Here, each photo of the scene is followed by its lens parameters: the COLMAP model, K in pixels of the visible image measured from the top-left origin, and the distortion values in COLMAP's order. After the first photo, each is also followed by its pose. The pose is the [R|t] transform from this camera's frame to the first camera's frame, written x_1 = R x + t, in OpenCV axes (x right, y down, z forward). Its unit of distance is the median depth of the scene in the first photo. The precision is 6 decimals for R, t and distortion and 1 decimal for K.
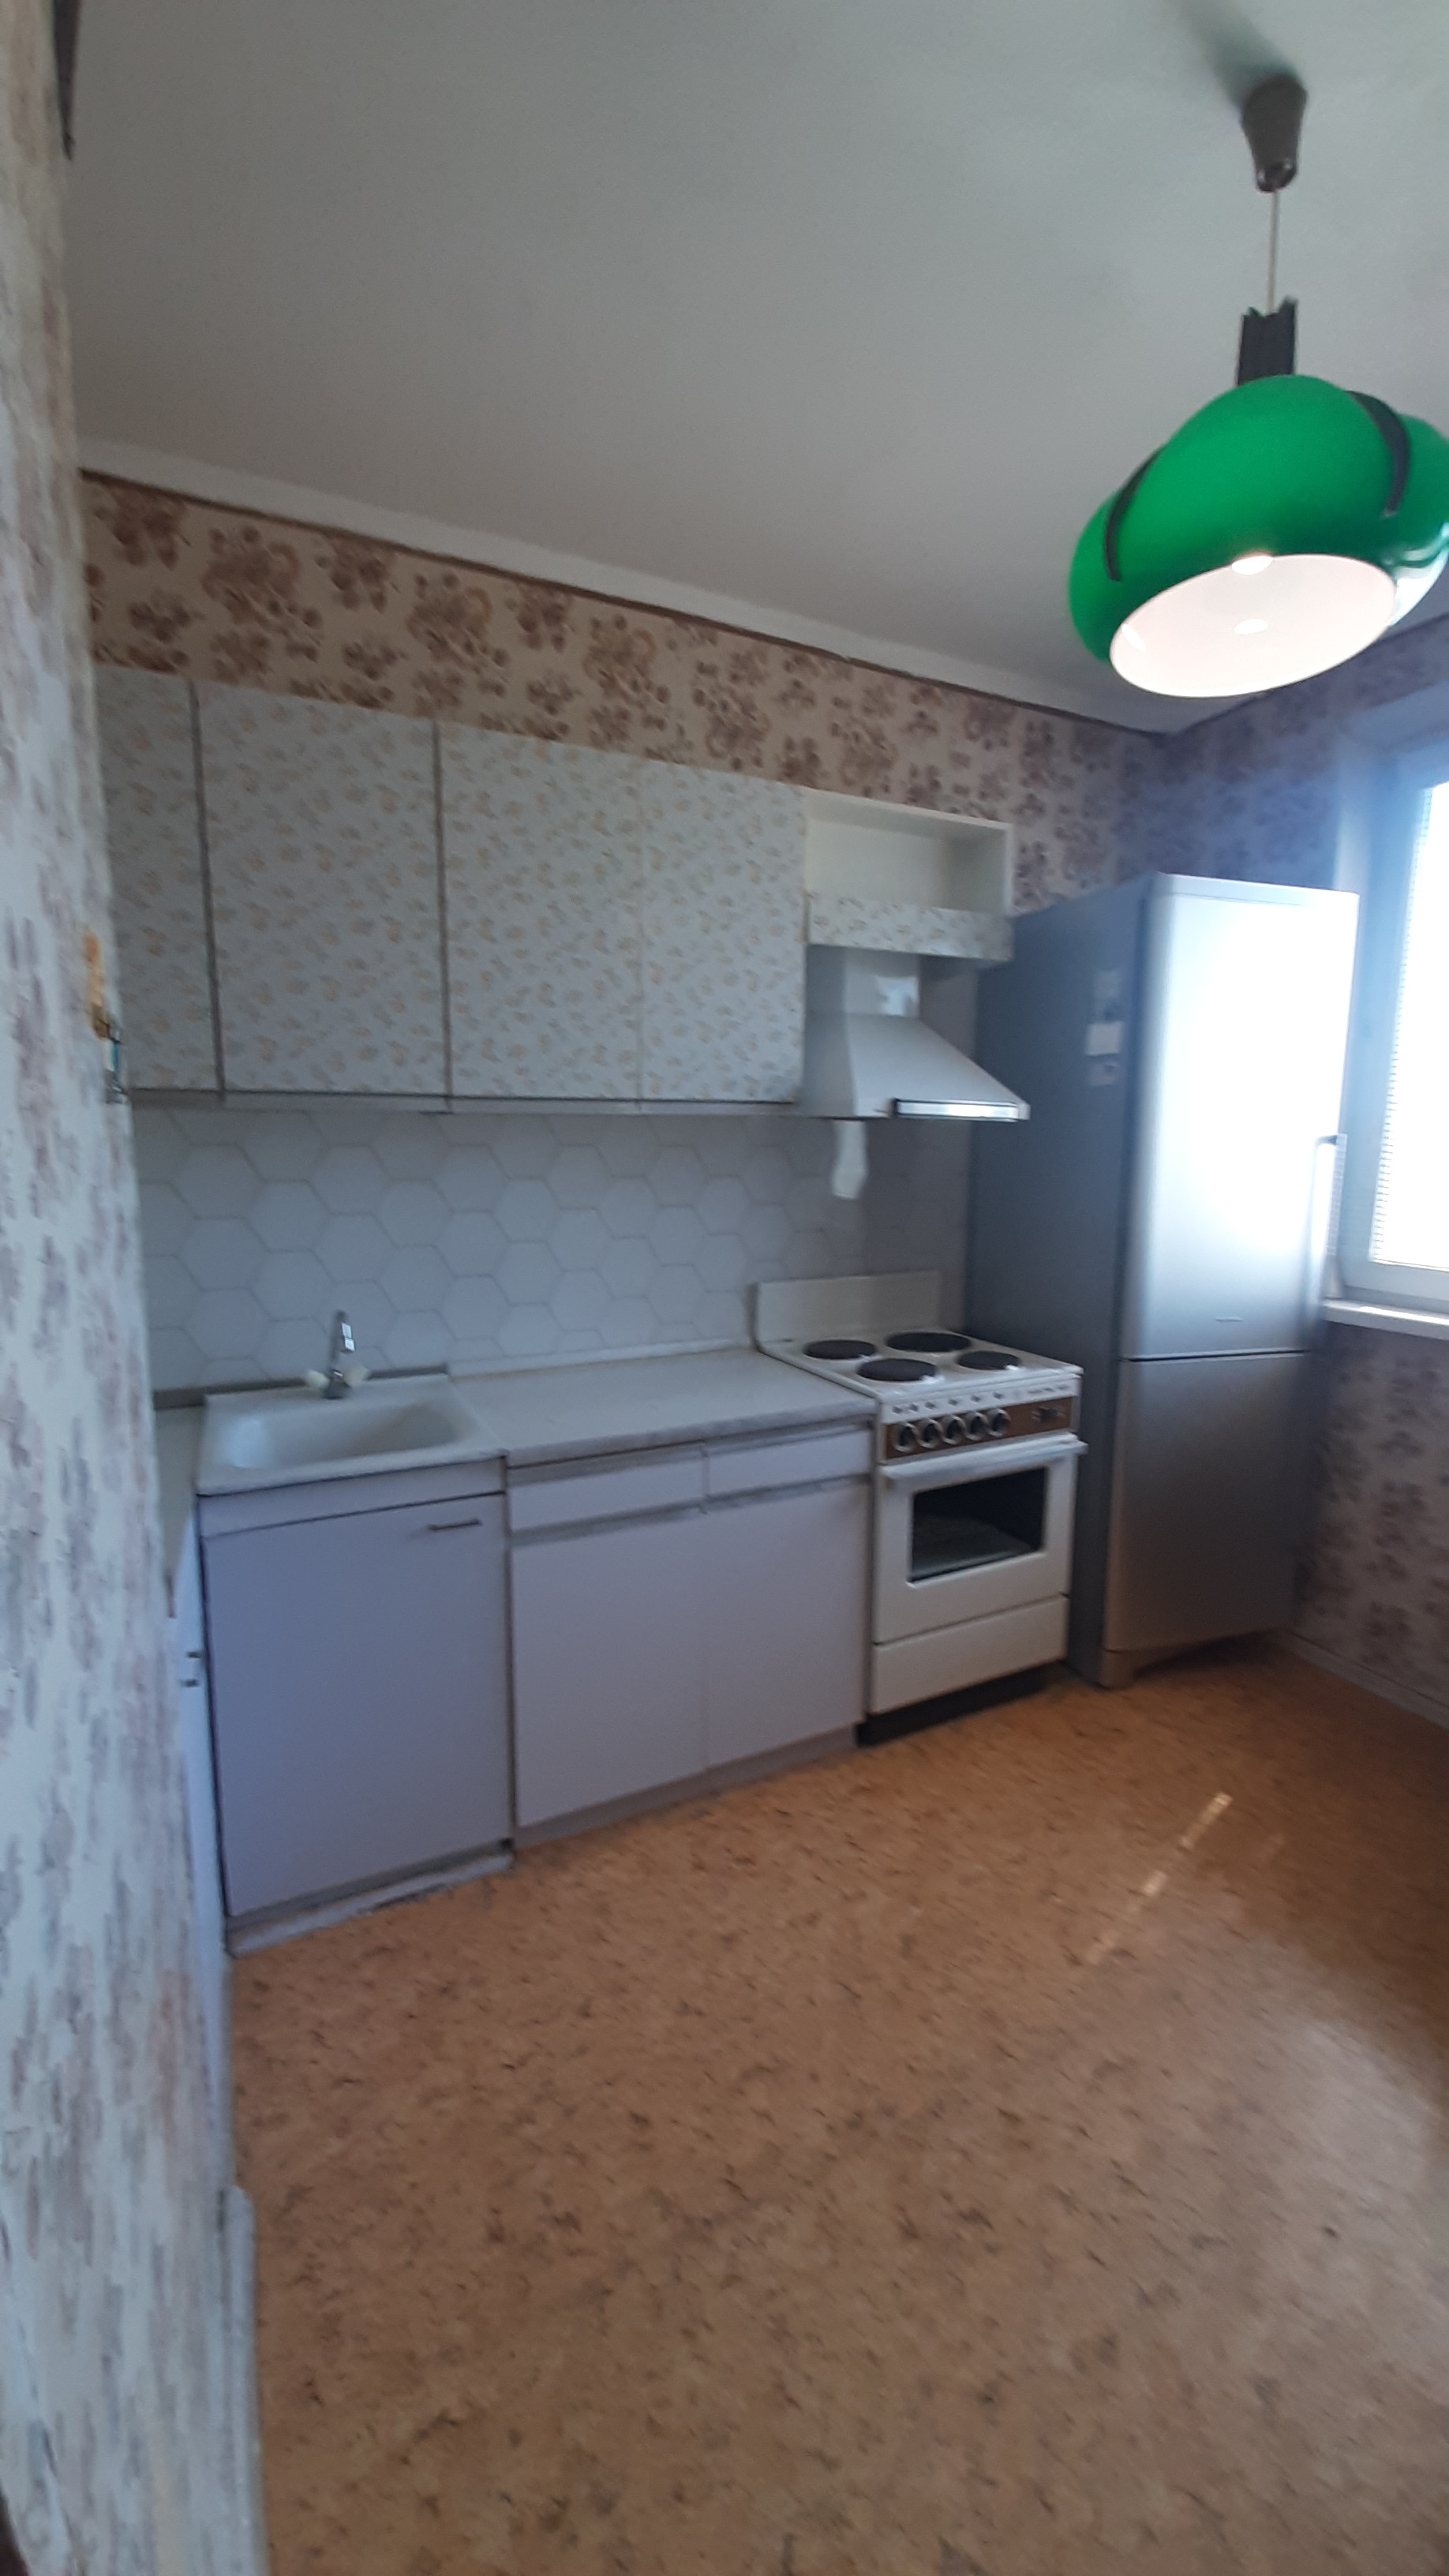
lens RADIAL K [[1010.2, 0, 762.5], [0, 1010.2, 1297.6], [0, 0, 1]] dist [0.001020, -0.000318]
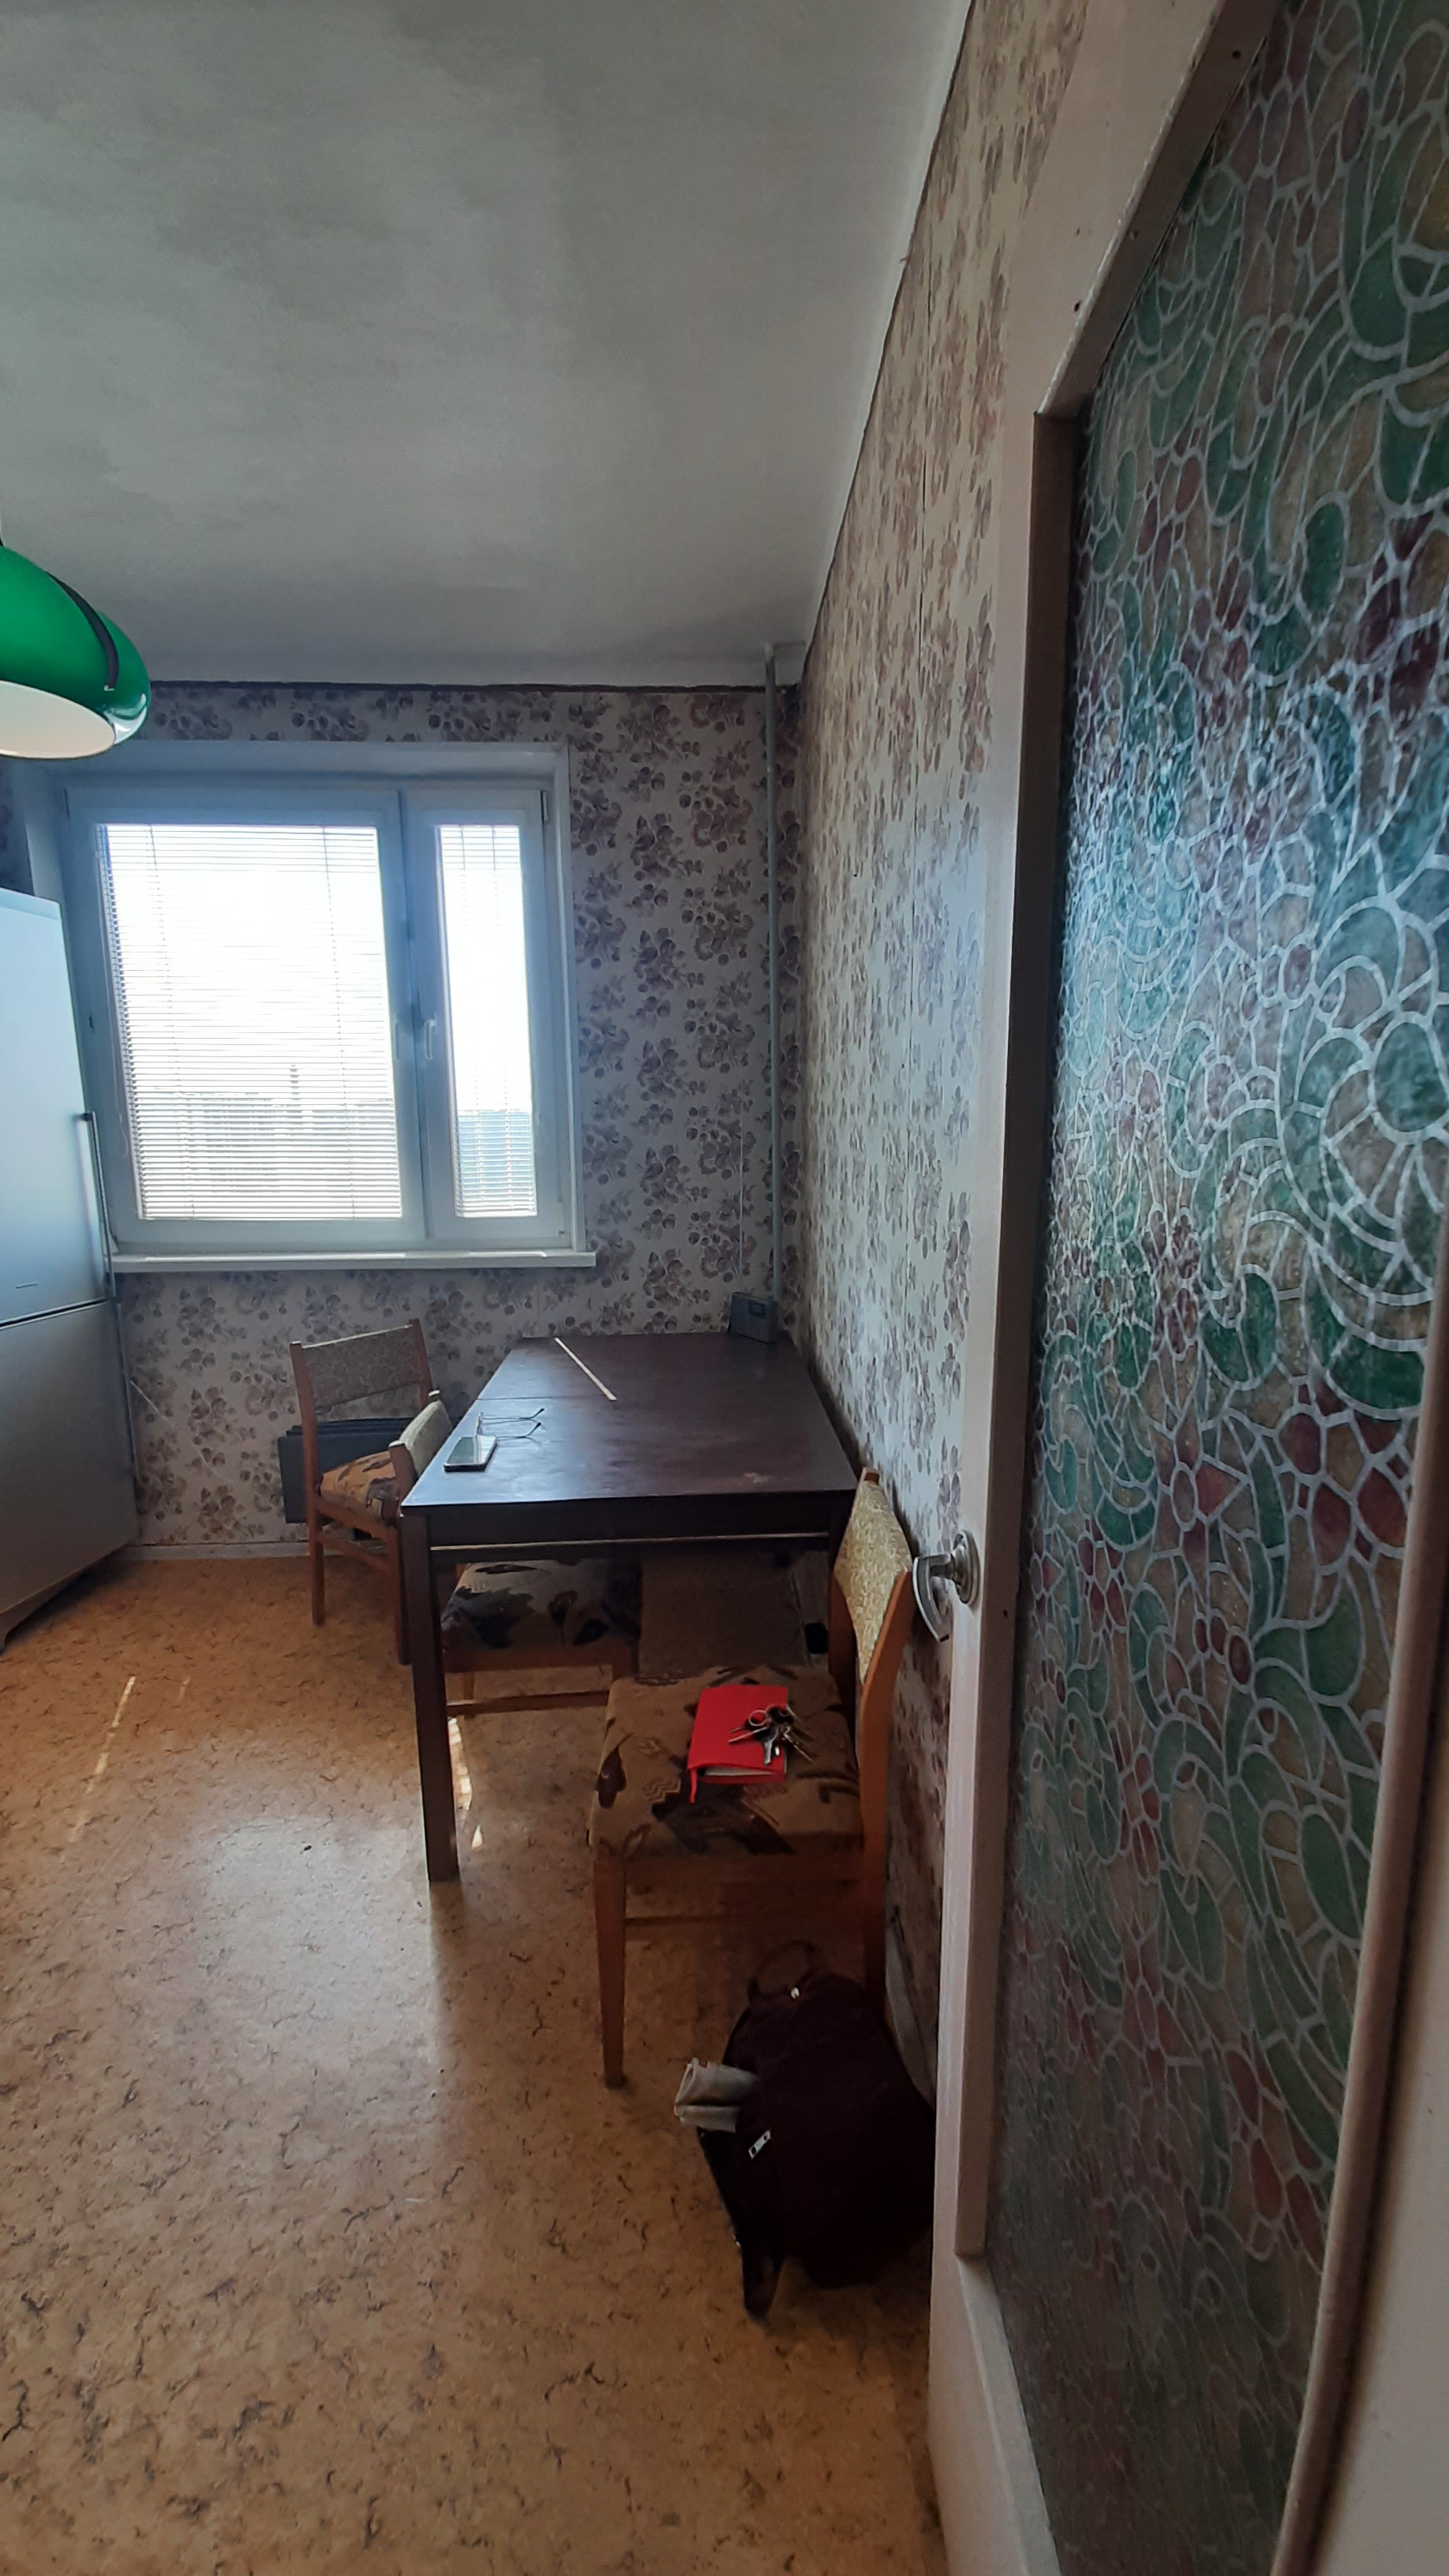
lens RADIAL K [[994.3, 0, 733.3], [0, 994.3, 1283.1], [0, 0, 1]] dist [0.021574, -0.012838]
pose [[0.419652, -0.162397, 0.893039, -0.183330], [0.147167, 0.983020, 0.109604, 0.012937], [-0.895675, 0.085430, 0.436426, -0.149158]]
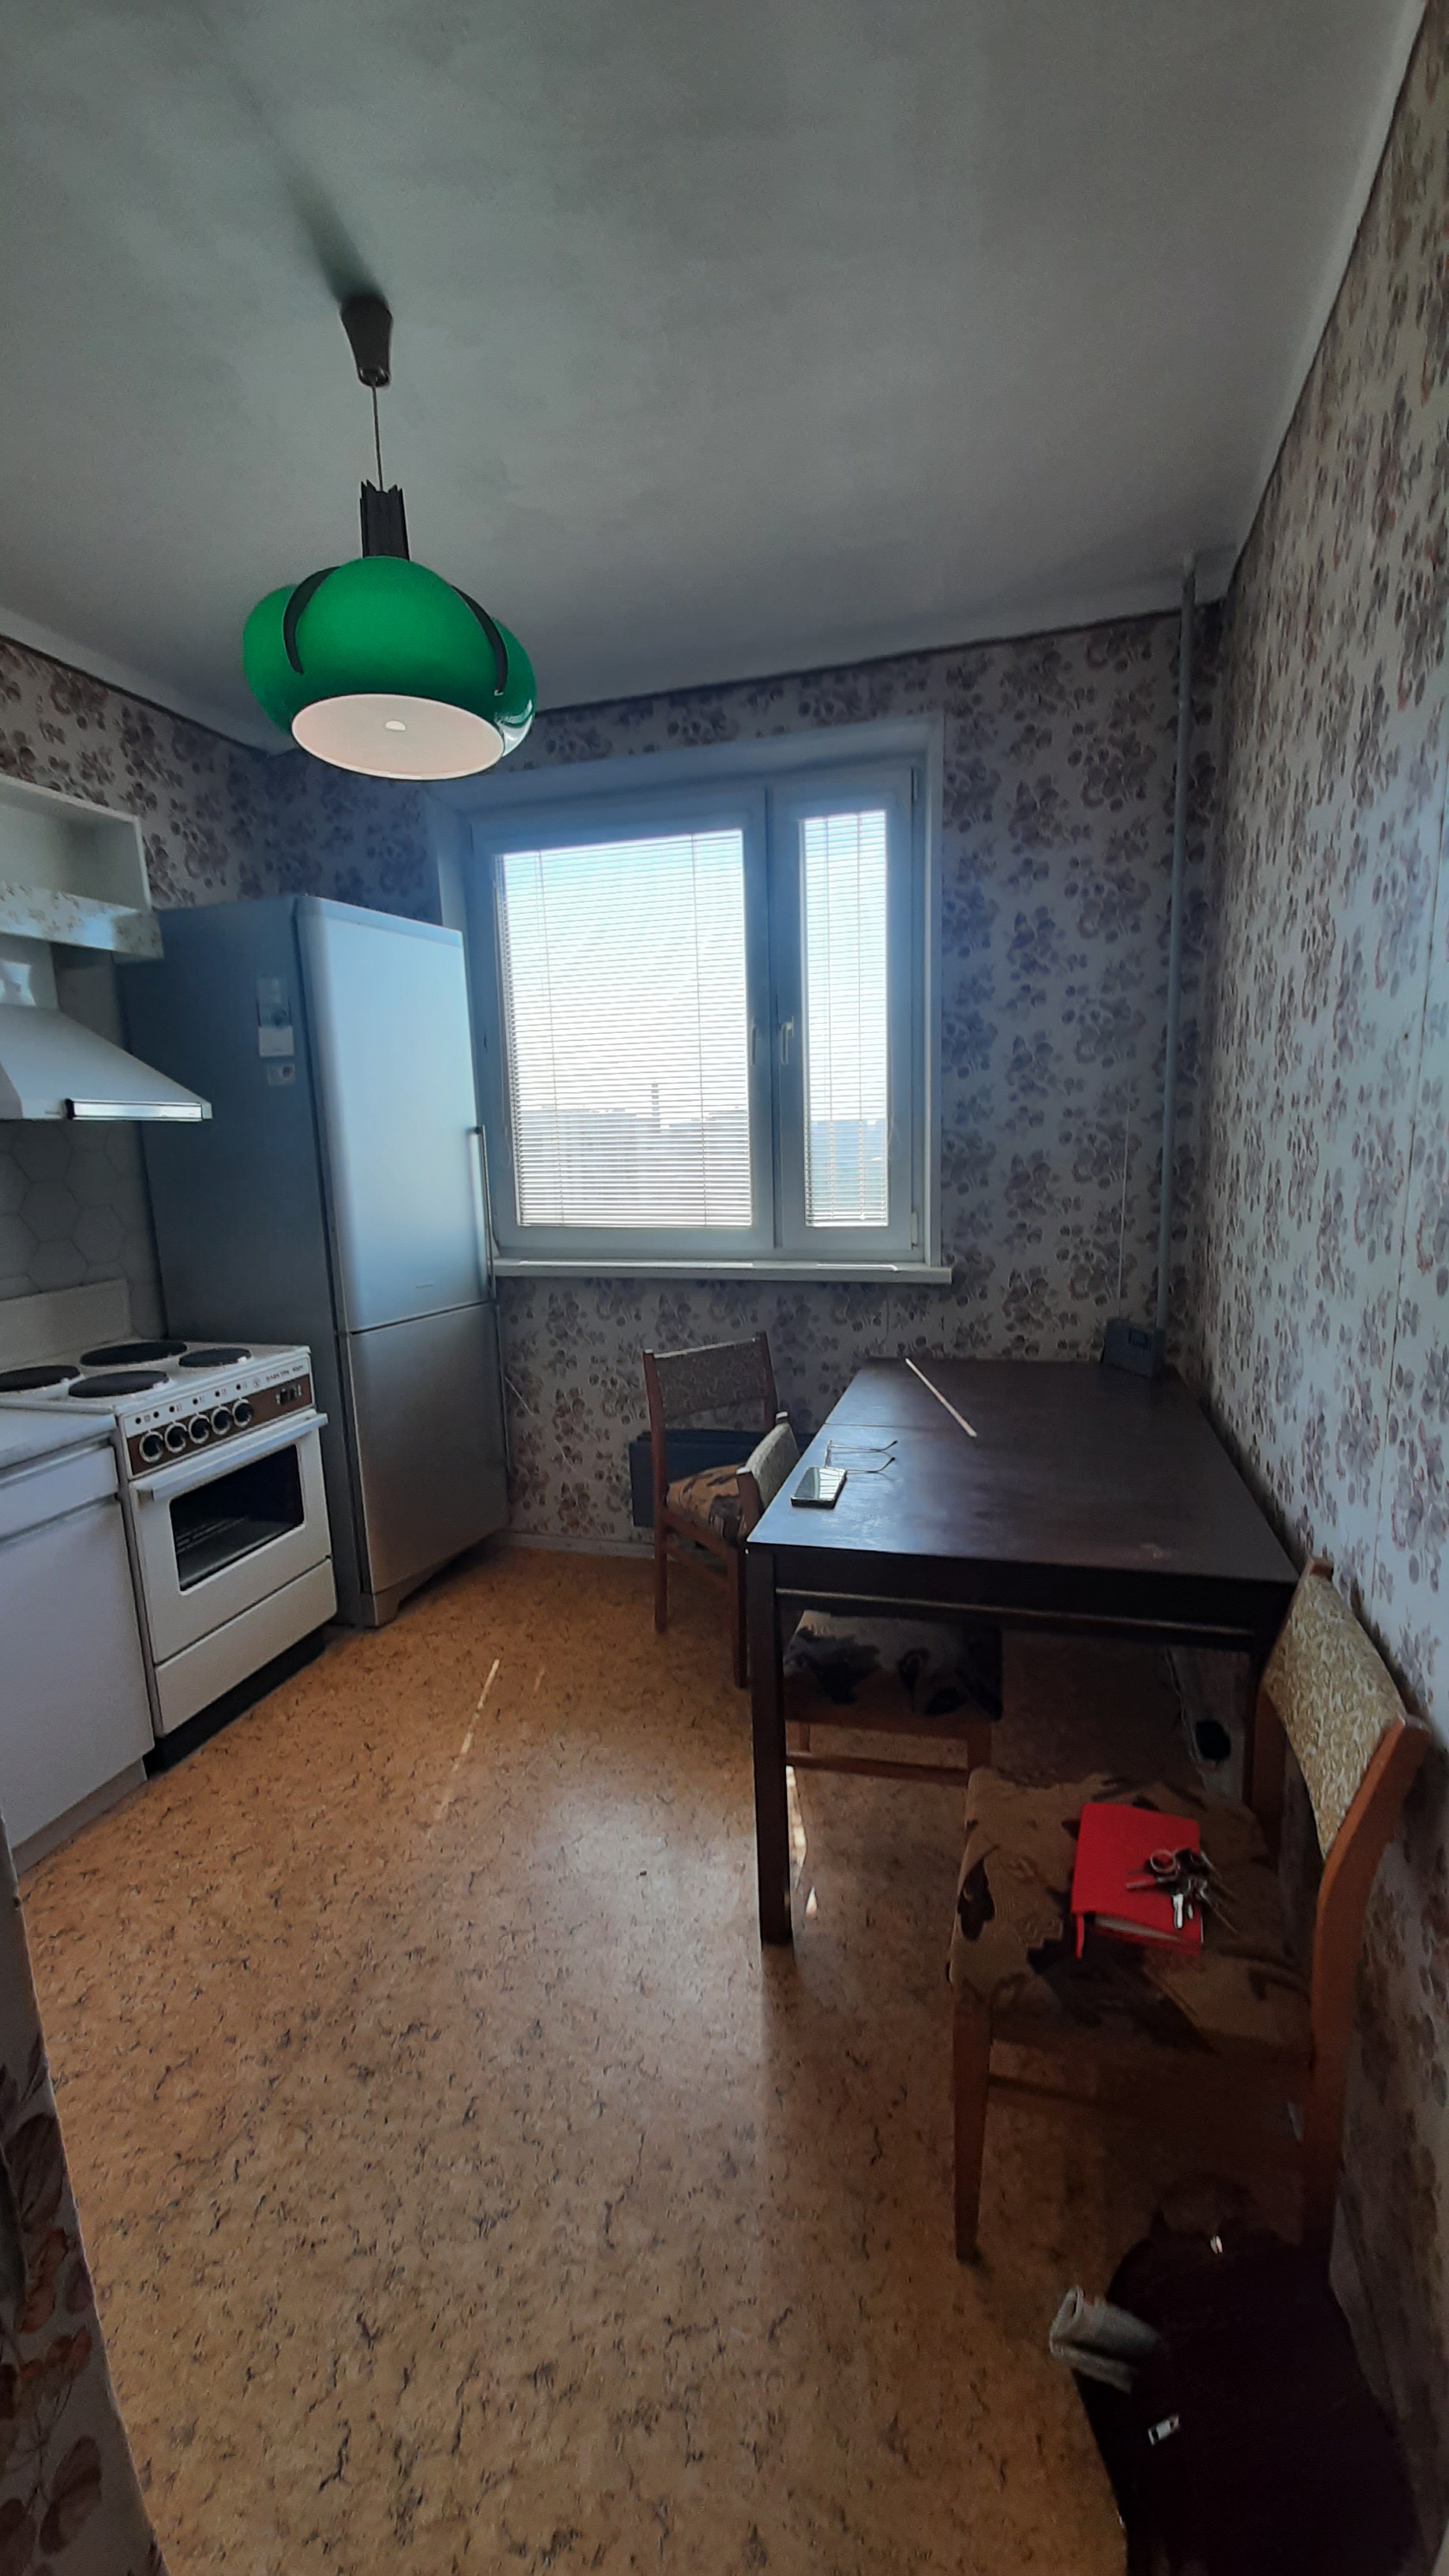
lens RADIAL K [[1010.2, 0, 762.5], [0, 1010.2, 1297.6], [0, 0, 1]] dist [0.001020, -0.000318]
pose [[0.672703, -0.145800, 0.725406, -0.133190], [0.139959, 0.987768, 0.068742, 0.010364], [-0.726555, 0.055284, 0.684880, -0.093971]]
